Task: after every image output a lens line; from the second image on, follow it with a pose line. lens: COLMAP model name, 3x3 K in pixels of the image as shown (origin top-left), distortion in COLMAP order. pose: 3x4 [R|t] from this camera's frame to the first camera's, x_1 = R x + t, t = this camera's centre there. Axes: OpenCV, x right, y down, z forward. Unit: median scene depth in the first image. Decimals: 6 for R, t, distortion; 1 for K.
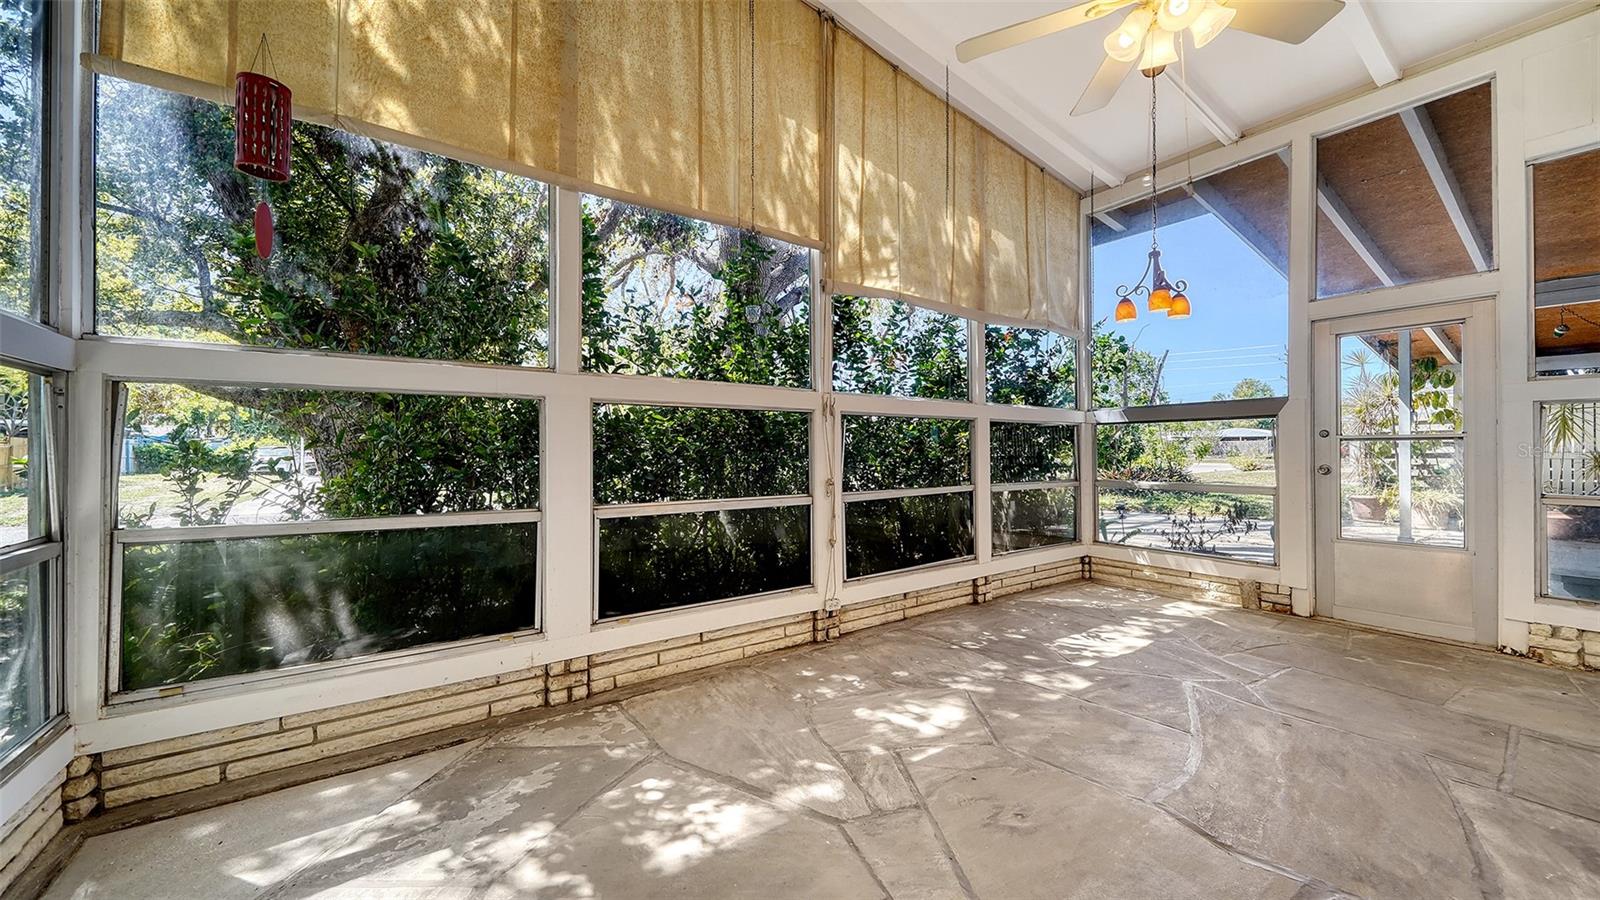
lens RADIAL K [[573.1, 0, 808.0], [0, 573.1, 447.2], [0, 0, 1]] dist [0.002286, -0.000670]
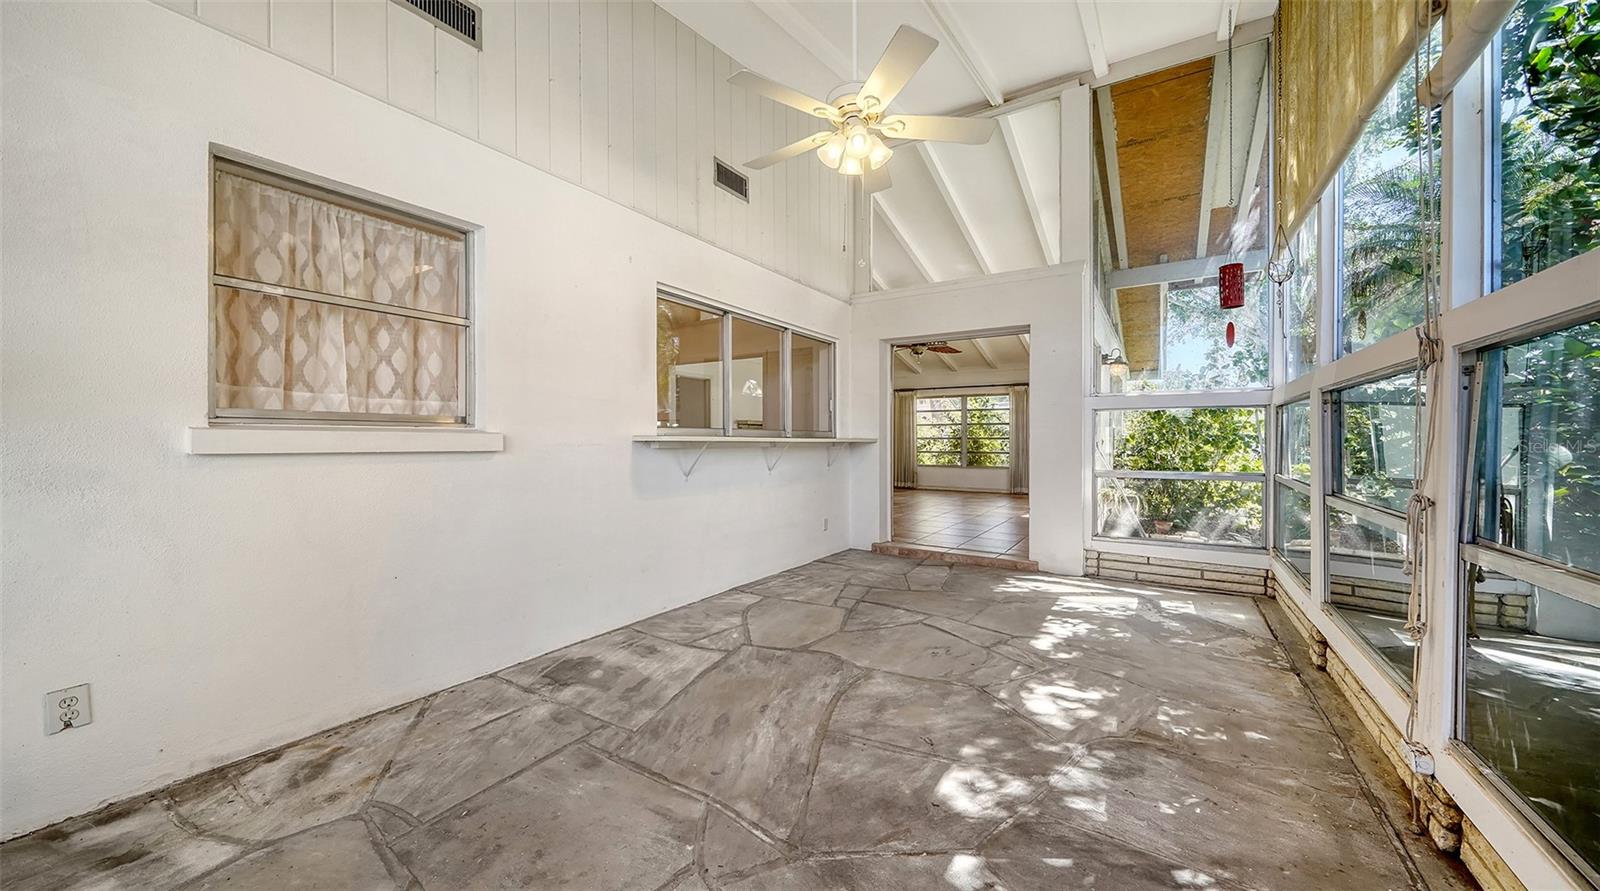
lens RADIAL K [[573.1, 0, 804.0], [0, 573.1, 447.1], [0, 0, 1]] dist [0.002286, -0.000670]
pose [[-0.924899, 0.005089, -0.380178, 1.015566], [-0.000126, 0.999906, 0.013690, 0.003085], [0.380212, 0.012710, -0.924812, 1.783087]]
